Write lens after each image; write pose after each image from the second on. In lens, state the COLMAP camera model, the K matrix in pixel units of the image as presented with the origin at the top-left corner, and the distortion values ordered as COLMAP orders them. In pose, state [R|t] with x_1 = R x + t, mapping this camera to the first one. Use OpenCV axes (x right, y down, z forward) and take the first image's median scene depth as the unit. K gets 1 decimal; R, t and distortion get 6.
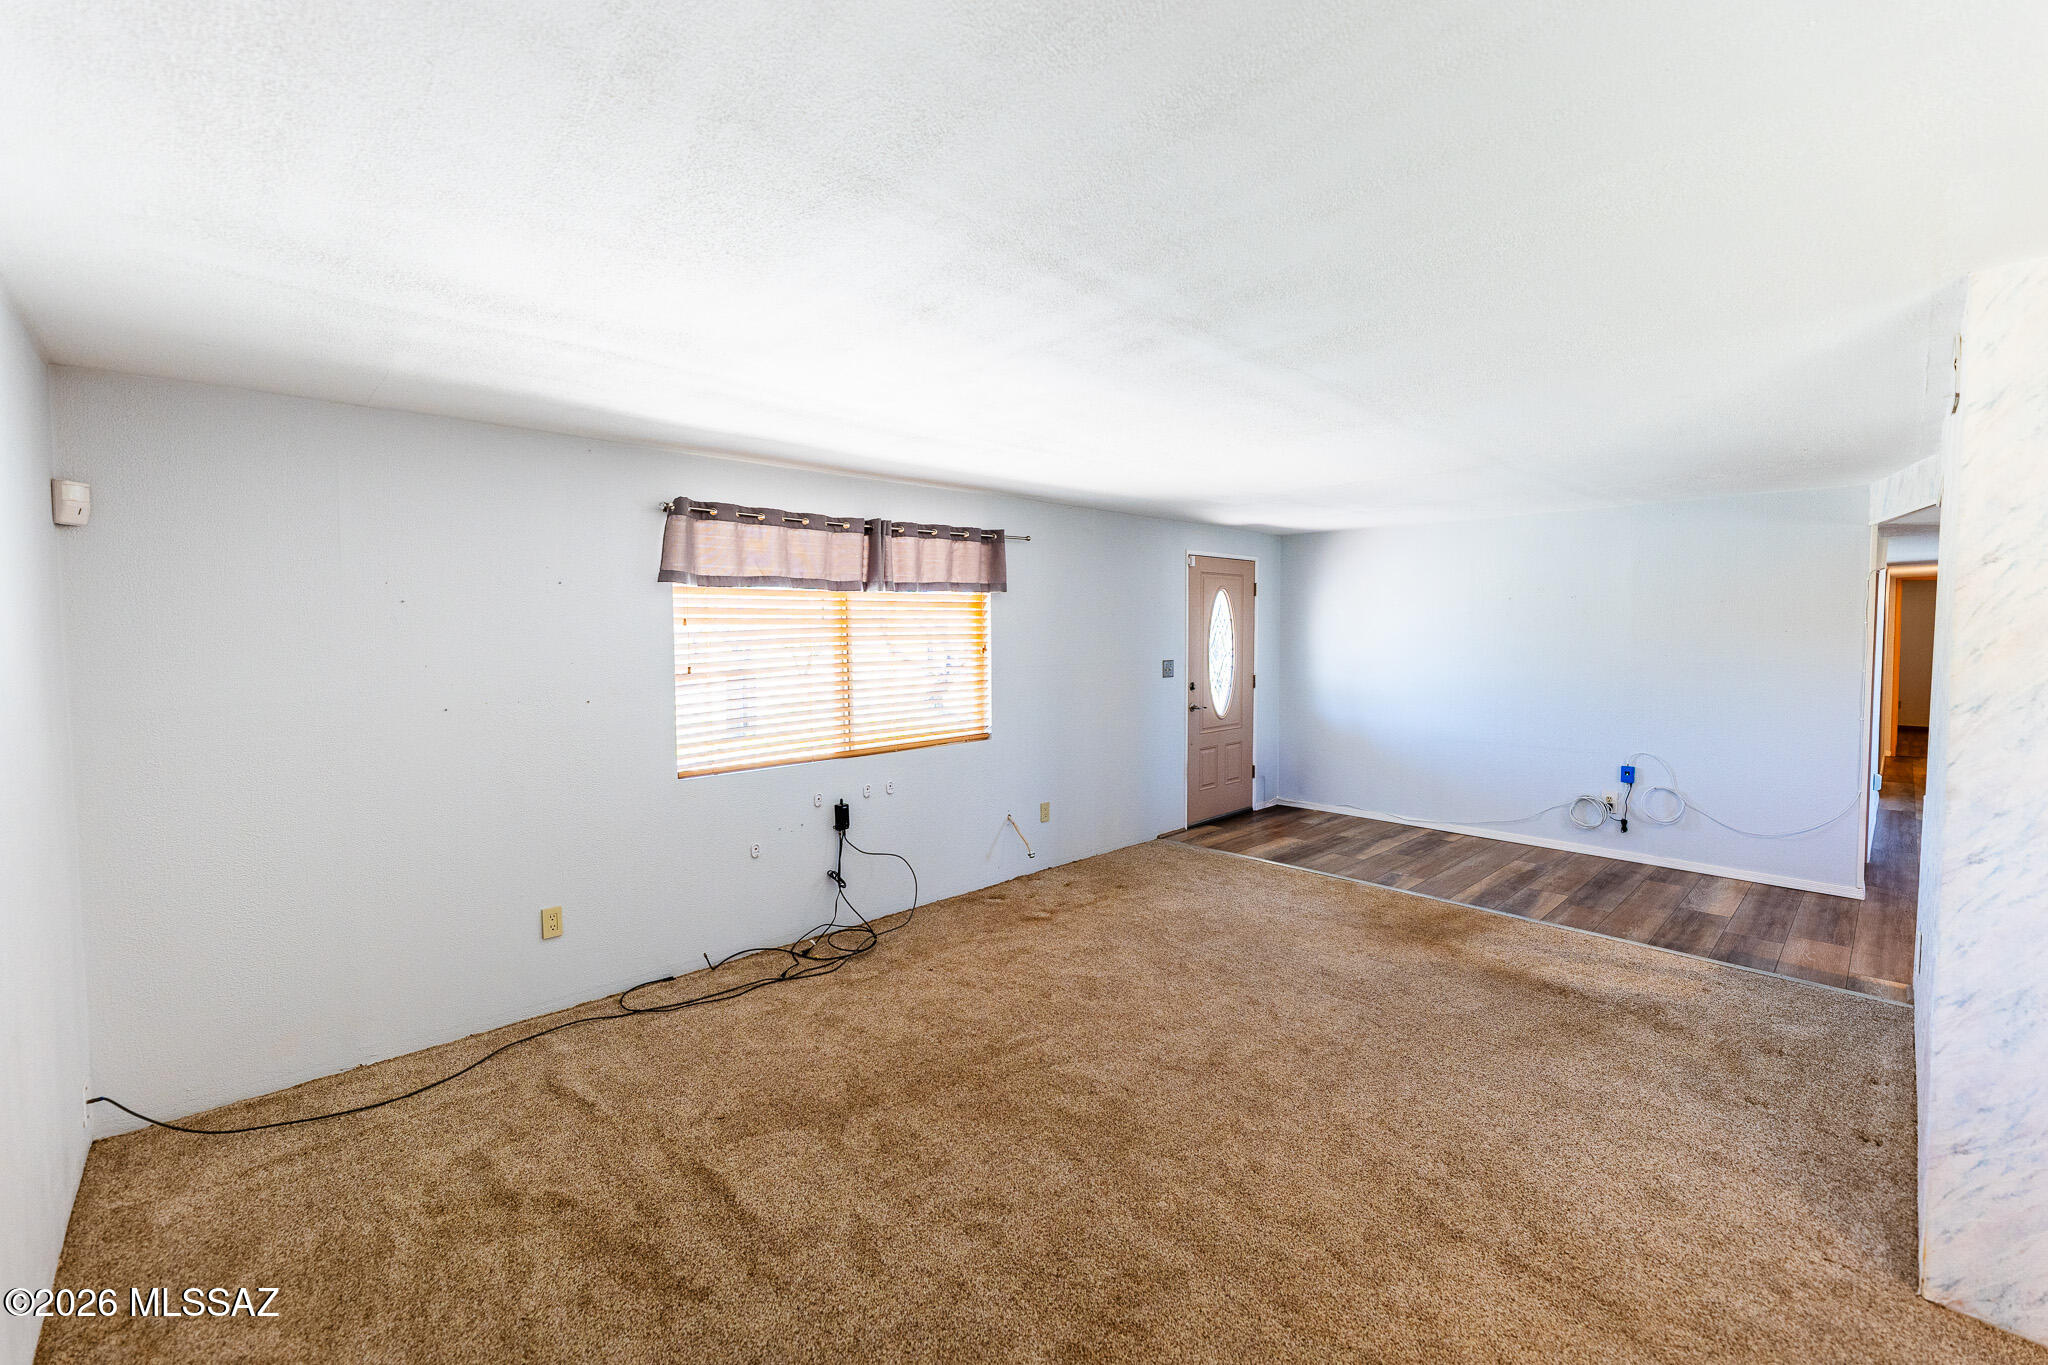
lens RADIAL K [[856.1, 0, 1020.9], [0, 856.1, 671.7], [0, 0, 1]] dist [-0.001831, 0.000455]
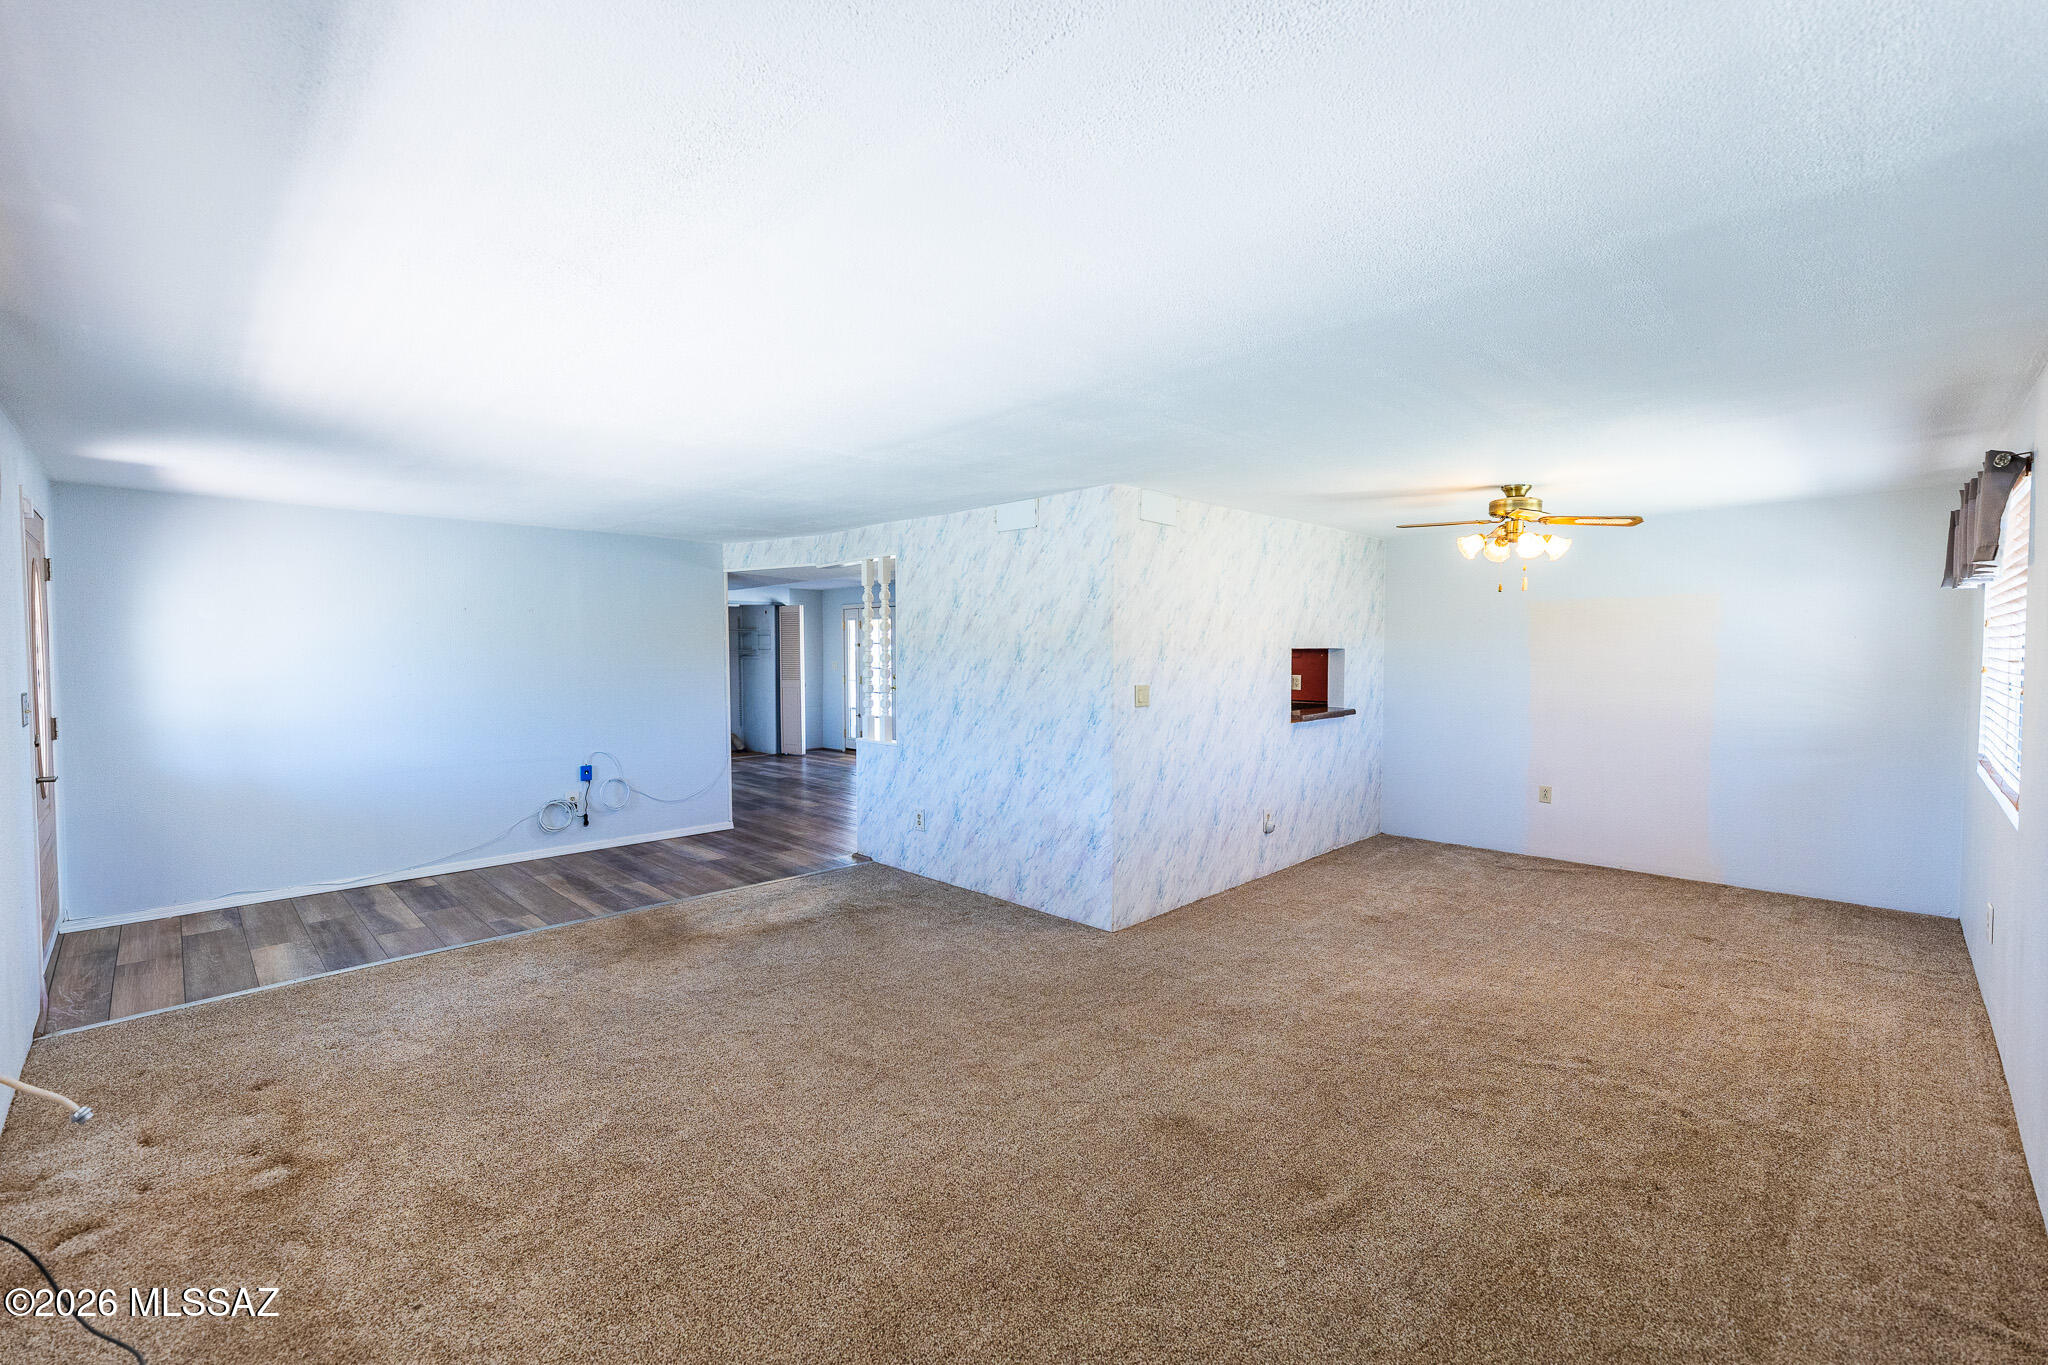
lens RADIAL K [[856.1, 0, 1019.2], [0, 856.1, 679.8], [0, 0, 1]] dist [-0.001831, 0.000455]
pose [[-0.034142, -0.030674, 0.998946, -0.554262], [0.053904, 0.998017, 0.032488, -0.010221], [-0.997962, 0.054957, -0.032421, 0.607811]]
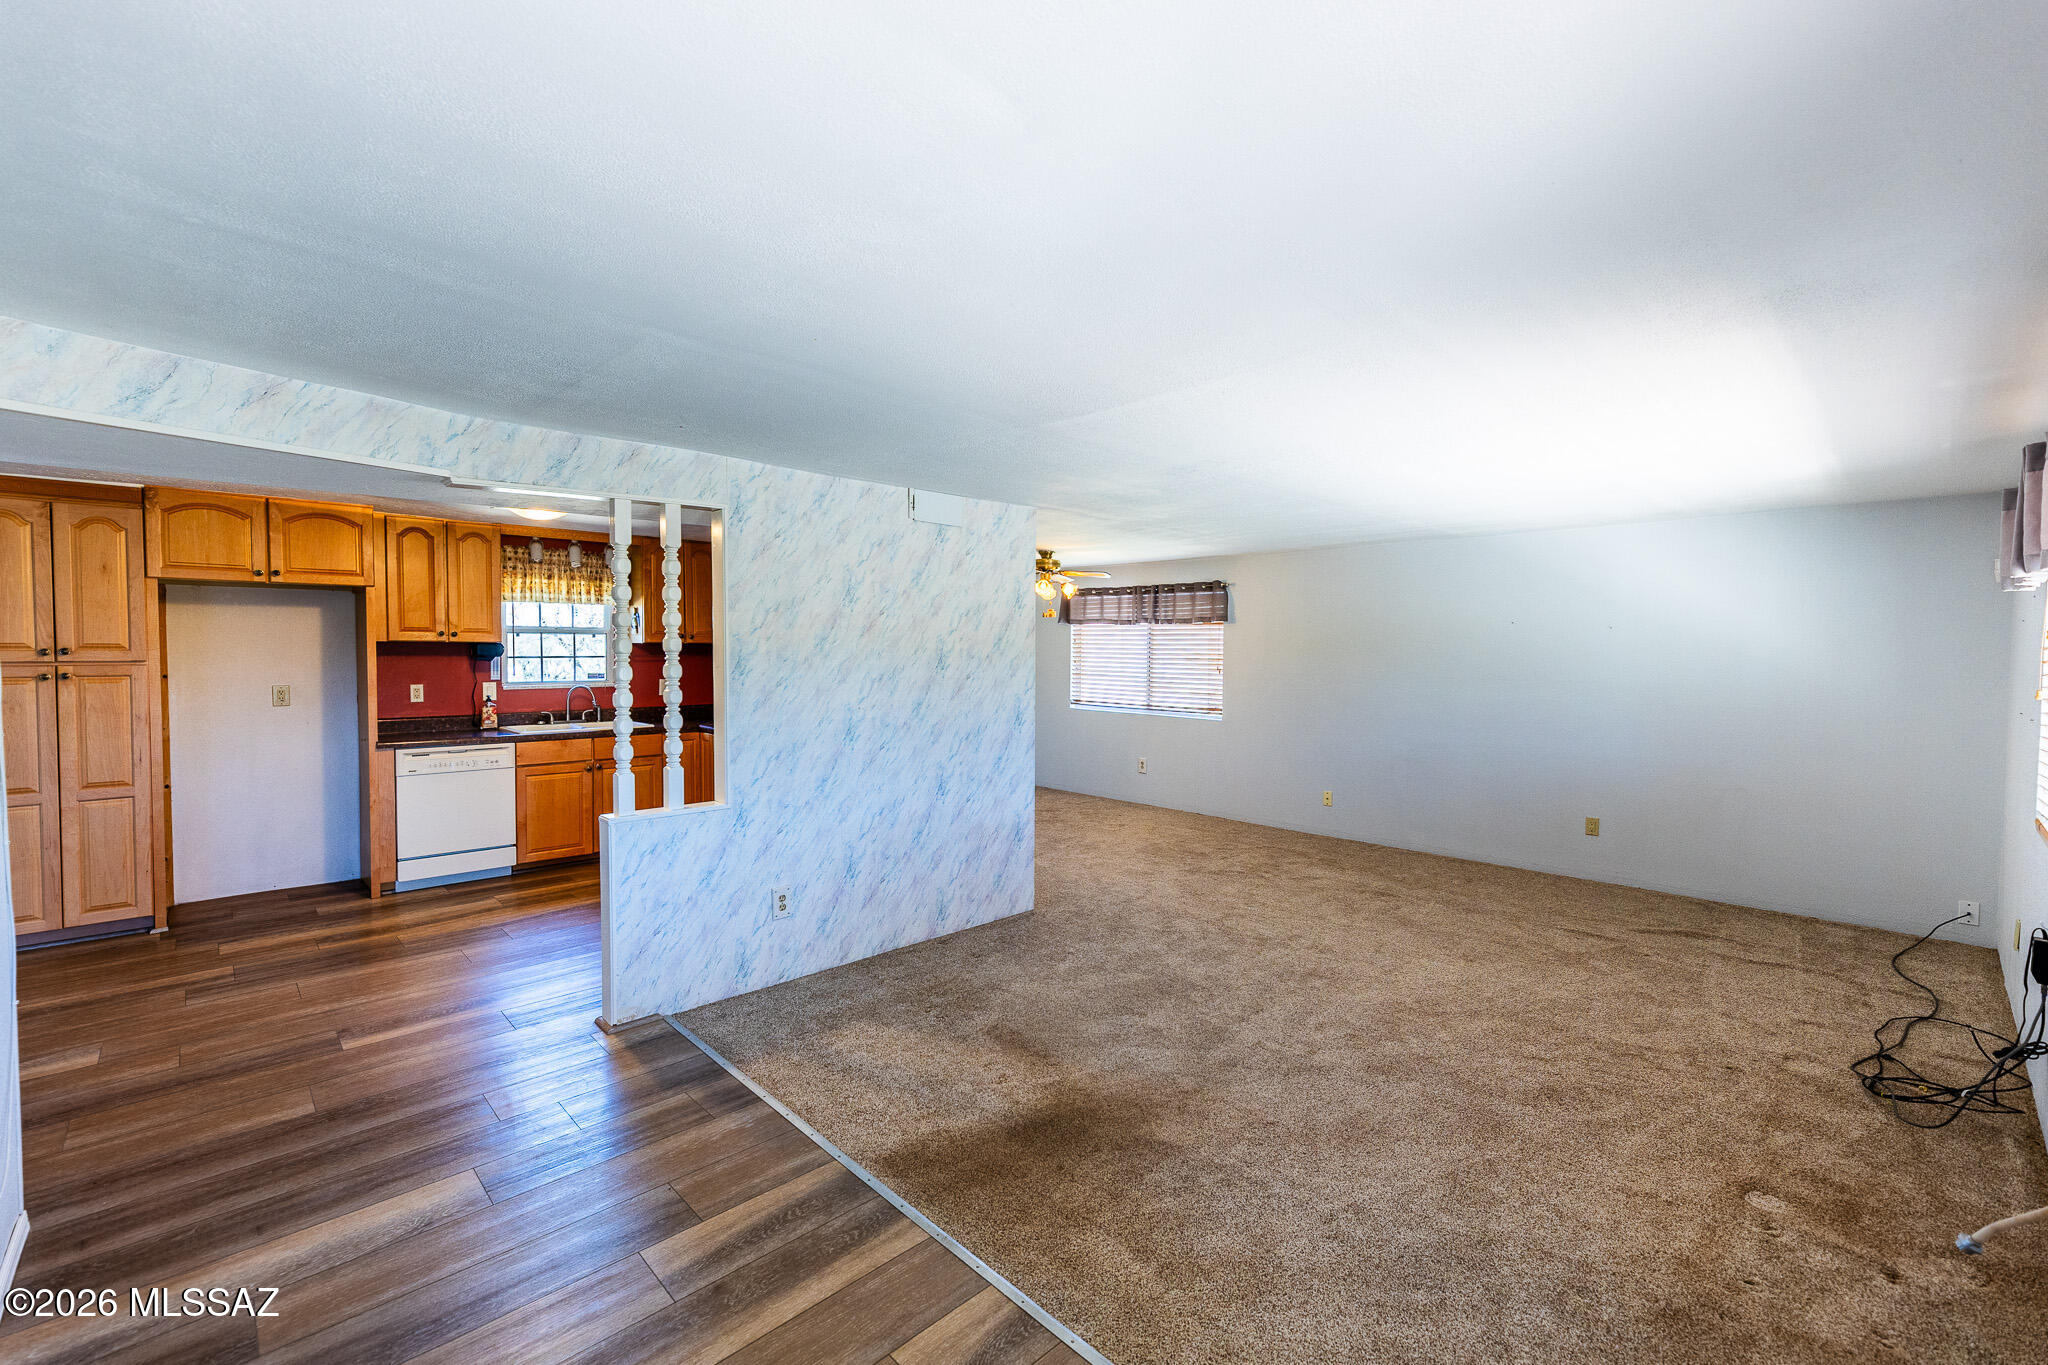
lens RADIAL K [[856.1, 0, 1025.0], [0, 856.1, 680.1], [0, 0, 1]] dist [-0.001831, 0.000455]
pose [[-0.999958, 0.004250, -0.008174, 0.514642], [0.003493, 0.995889, 0.090509, -0.079558], [0.008525, 0.090477, -0.995862, 1.626599]]
